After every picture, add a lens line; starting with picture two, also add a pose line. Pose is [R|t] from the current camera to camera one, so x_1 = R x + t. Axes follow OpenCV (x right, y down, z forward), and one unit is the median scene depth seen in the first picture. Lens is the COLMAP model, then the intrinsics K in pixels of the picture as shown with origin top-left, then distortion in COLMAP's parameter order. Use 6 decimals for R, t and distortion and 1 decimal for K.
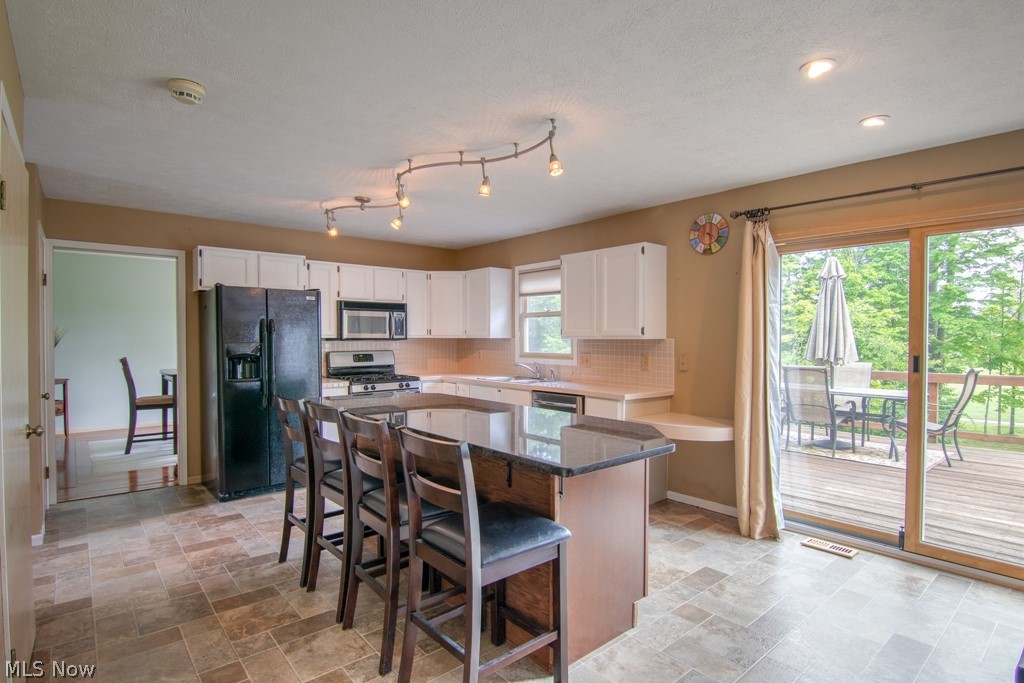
lens RADIAL K [[521.9, 0, 512.7], [0, 521.9, 342.5], [0, 0, 1]] dist [-0.022665, -0.000355]
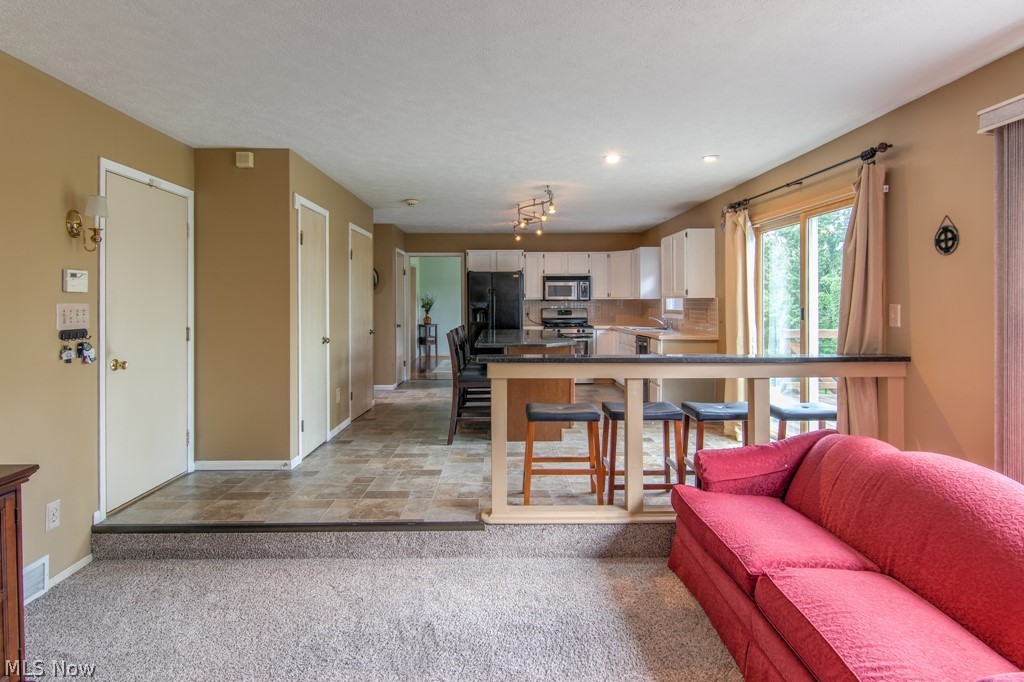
lens RADIAL K [[521.9, 0, 505.7], [0, 521.9, 304.9], [0, 0, 1]] dist [-0.022665, -0.000355]
pose [[0.770358, -0.001512, -0.637610, 0.612110], [-0.000007, 0.999997, -0.002381, 0.011756], [0.637612, 0.001839, 0.770356, -0.307551]]
